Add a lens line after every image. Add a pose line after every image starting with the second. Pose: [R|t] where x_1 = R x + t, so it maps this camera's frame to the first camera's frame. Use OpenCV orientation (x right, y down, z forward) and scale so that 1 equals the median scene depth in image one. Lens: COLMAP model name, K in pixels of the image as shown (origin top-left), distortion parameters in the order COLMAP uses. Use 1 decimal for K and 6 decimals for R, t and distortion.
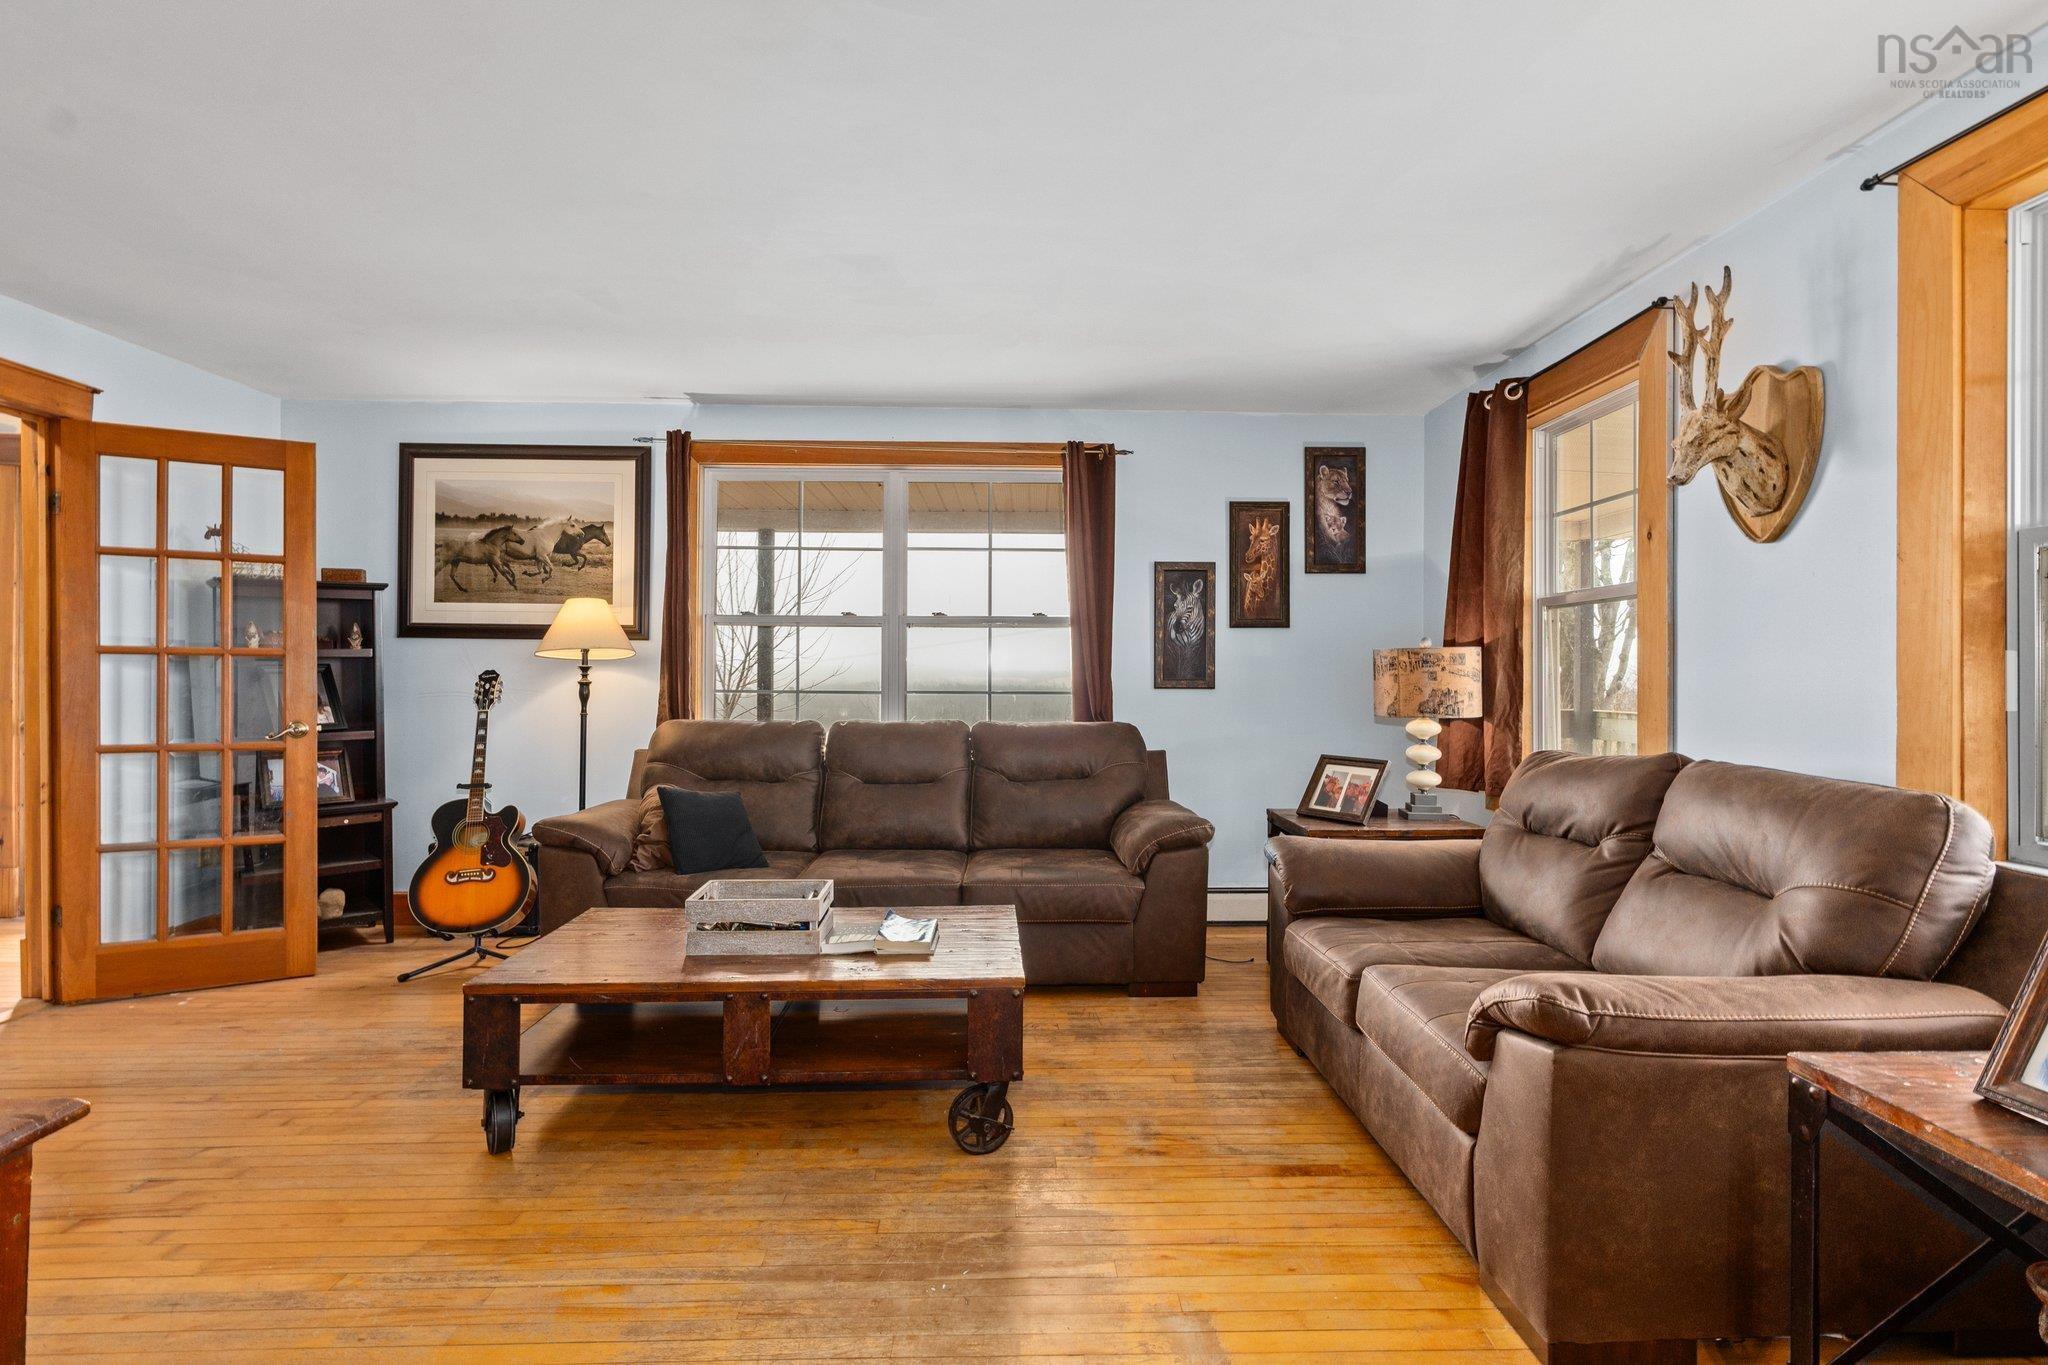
lens RADIAL K [[1046.0, 0, 1015.3], [0, 1046.0, 667.4], [0, 0, 1]] dist [-0.001460, 0.000226]
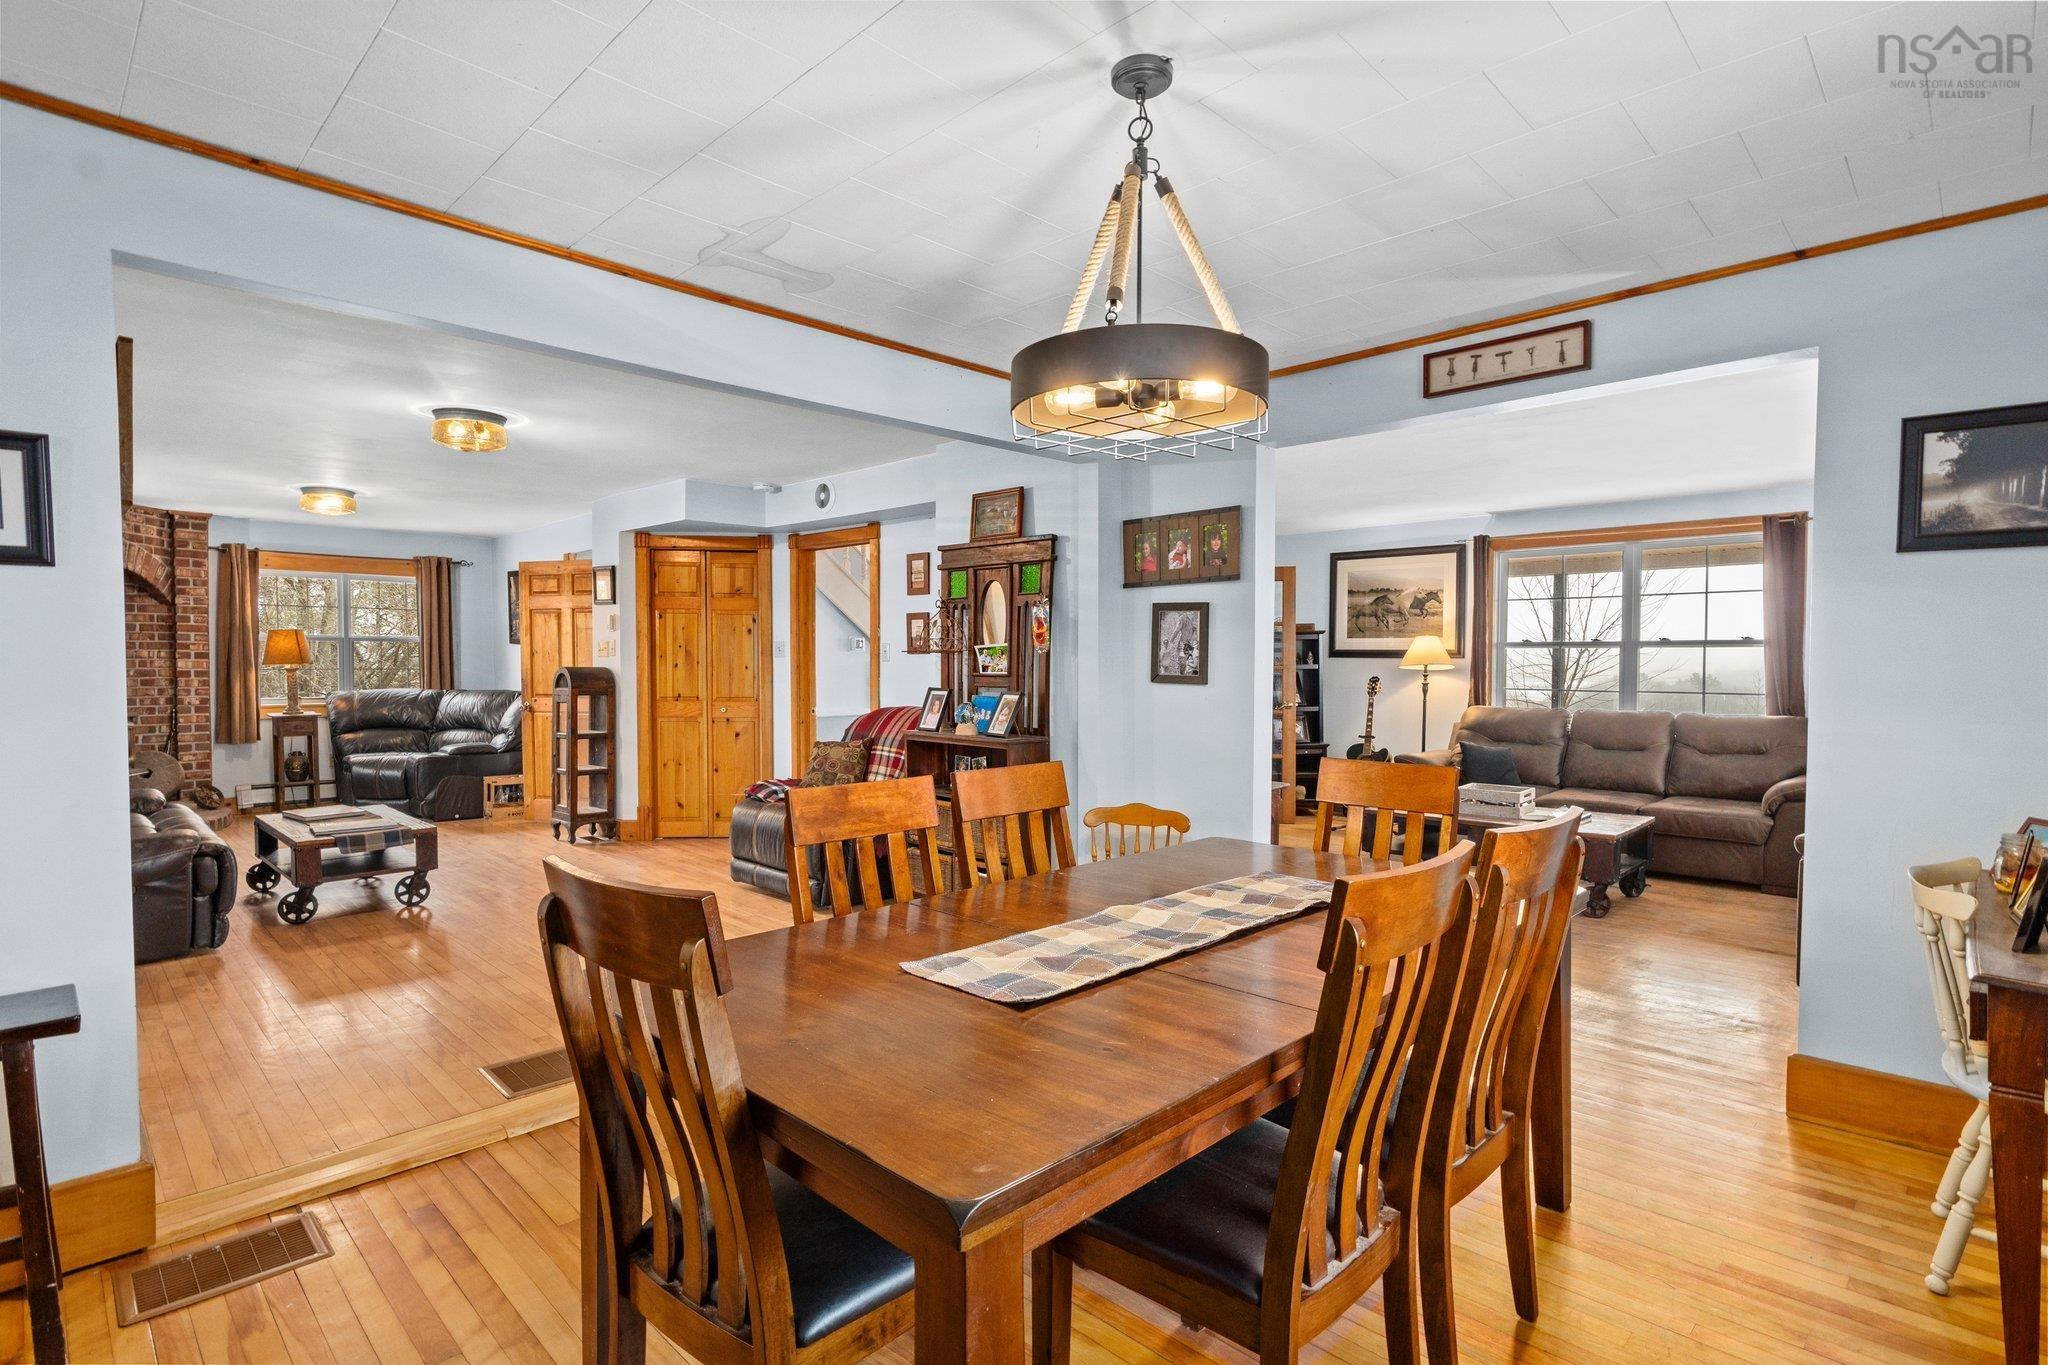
lens RADIAL K [[1032.1, 0, 1038.2], [0, 1032.1, 687.7], [0, 0, 1]] dist [0.000503, 0.000176]
pose [[0.705048, 0.015417, -0.708992, 0.360410], [0.004995, 0.999631, 0.026704, -0.027712], [0.709142, -0.022369, 0.704711, -0.687103]]
